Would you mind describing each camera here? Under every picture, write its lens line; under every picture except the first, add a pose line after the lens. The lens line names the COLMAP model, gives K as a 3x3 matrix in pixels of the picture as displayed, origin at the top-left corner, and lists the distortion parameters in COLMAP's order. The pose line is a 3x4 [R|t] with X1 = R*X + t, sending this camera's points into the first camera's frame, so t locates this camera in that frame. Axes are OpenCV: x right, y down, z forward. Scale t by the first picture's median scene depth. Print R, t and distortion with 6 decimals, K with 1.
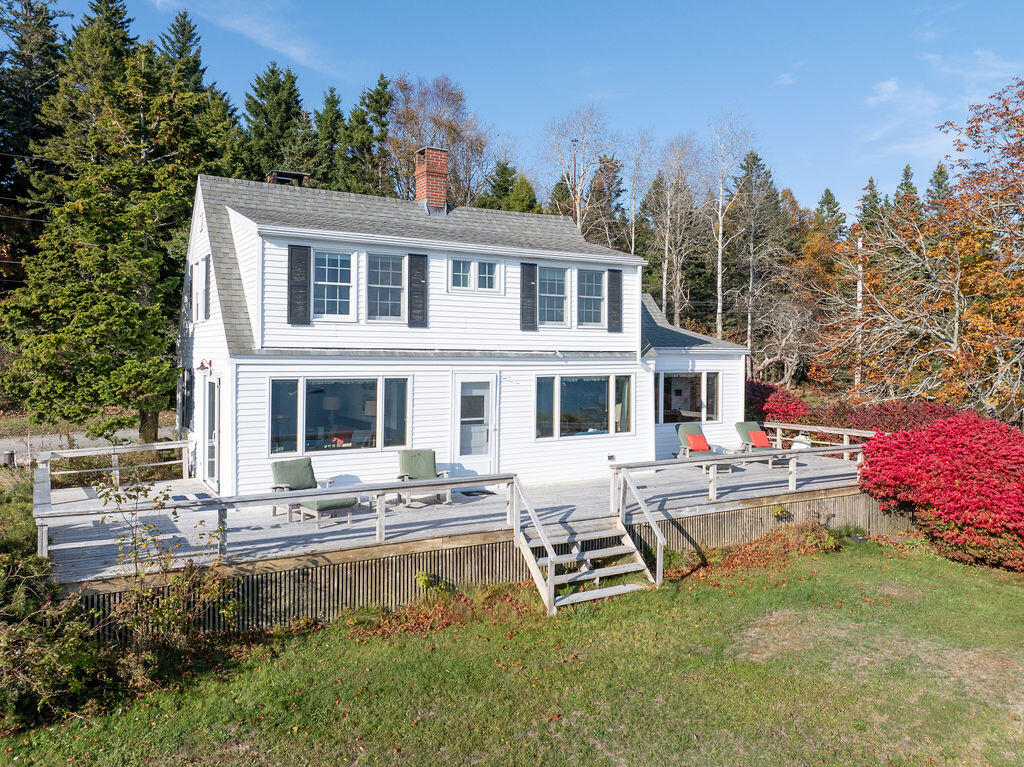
lens RADIAL K [[784.1, 0, 511.9], [0, 784.1, 357.4], [0, 0, 1]] dist [-0.020927, -0.003112]
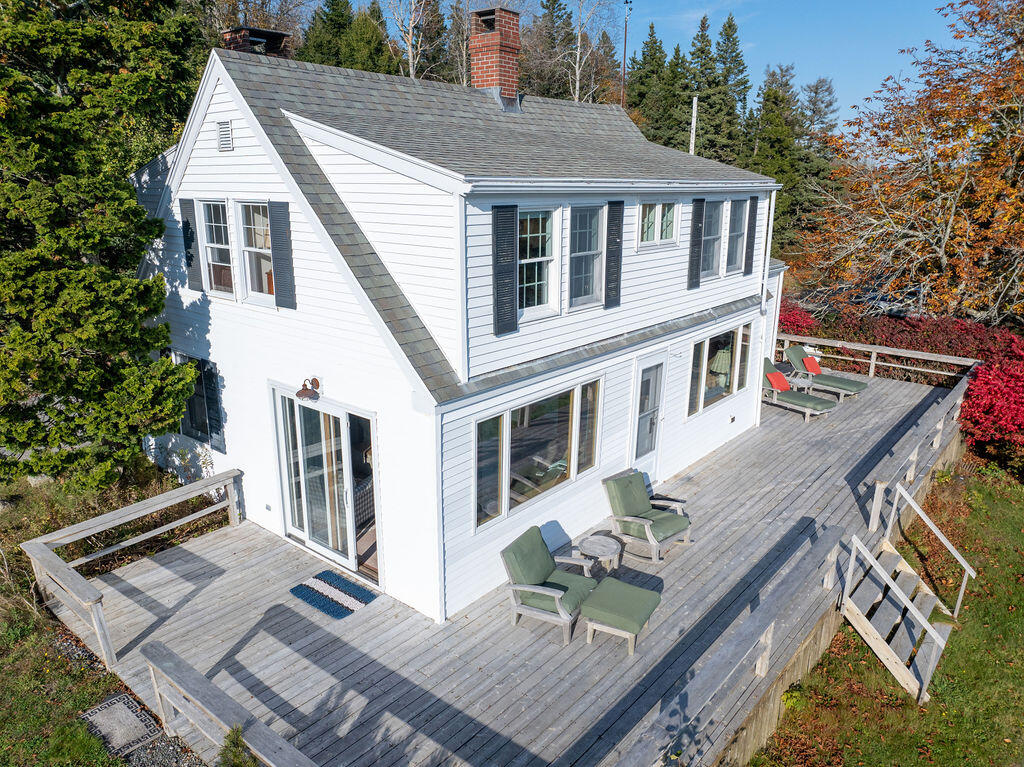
lens RADIAL K [[723.9, 0, 504.5], [0, 723.9, 408.0], [0, 0, 1]] dist [-0.031724, 0.005581]
pose [[0.943394, -0.105490, 0.314450, -0.402005], [0.008847, 0.955739, 0.294083, -0.136173], [-0.331555, -0.274654, 0.902572, 0.389765]]
